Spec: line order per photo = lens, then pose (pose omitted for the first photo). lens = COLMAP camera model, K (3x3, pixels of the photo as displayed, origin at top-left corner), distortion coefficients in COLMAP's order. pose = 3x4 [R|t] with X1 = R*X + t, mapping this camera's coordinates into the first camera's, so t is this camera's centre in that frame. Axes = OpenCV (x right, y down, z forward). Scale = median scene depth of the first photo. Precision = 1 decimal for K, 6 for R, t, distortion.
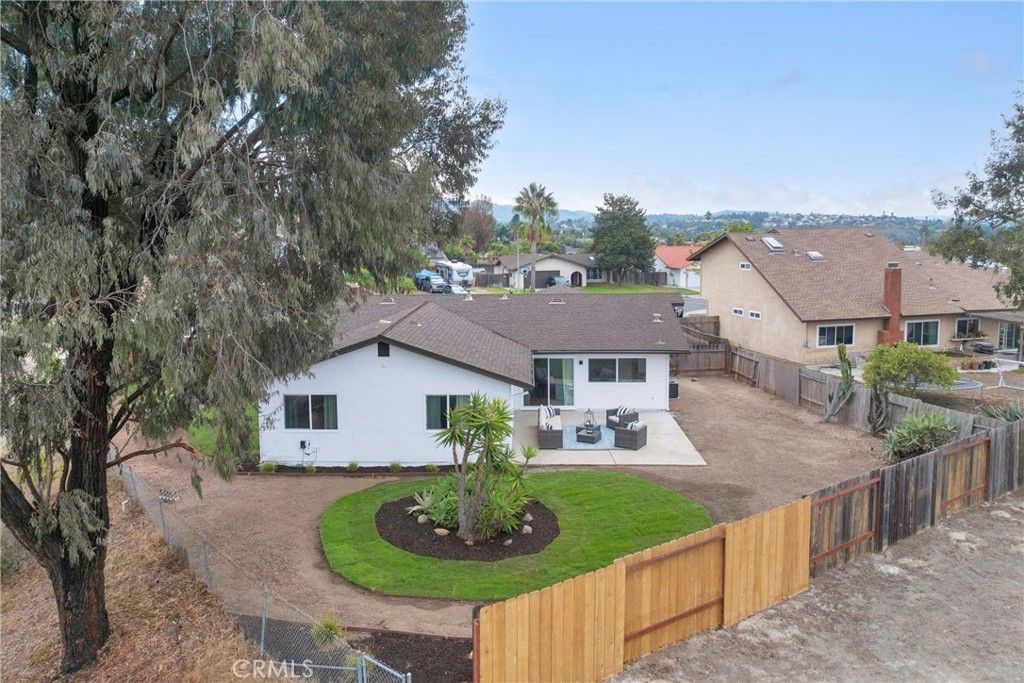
lens RADIAL K [[716.6, 0, 540.9], [0, 716.6, 337.9], [0, 0, 1]] dist [-0.035824, -0.003171]
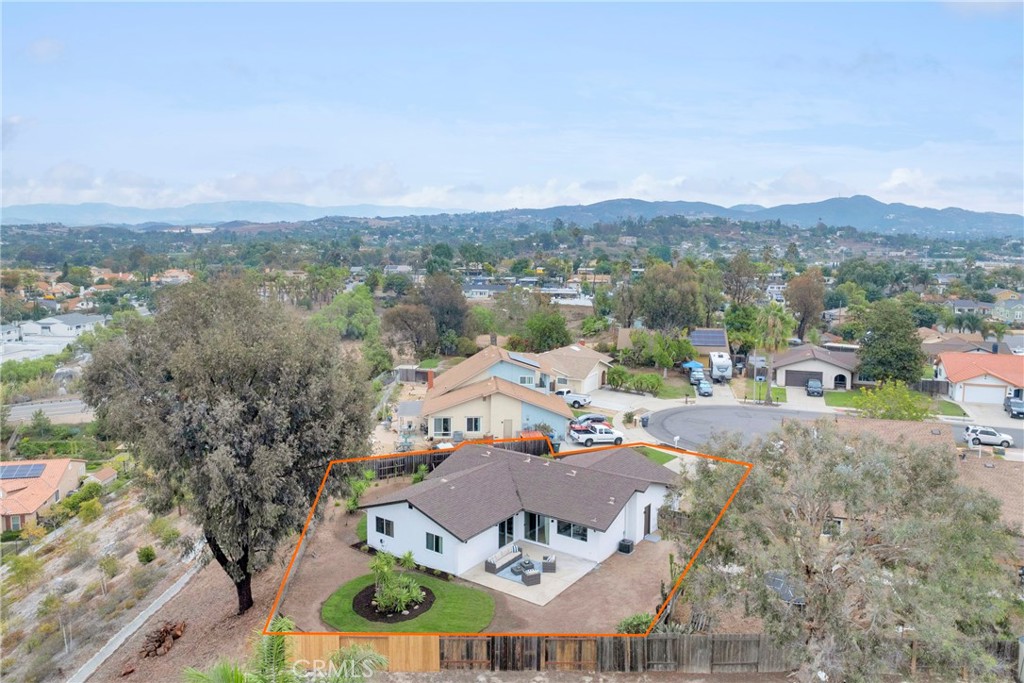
lens RADIAL K [[716.6, 0, 540.9], [0, 716.6, 337.9], [0, 0, 1]] dist [-0.035824, -0.003171]
pose [[0.835892, 0.090518, -0.541379, 1.167521], [-0.102670, 0.994685, 0.007787, -0.520872], [0.539206, 0.049074, 0.840743, -0.565634]]
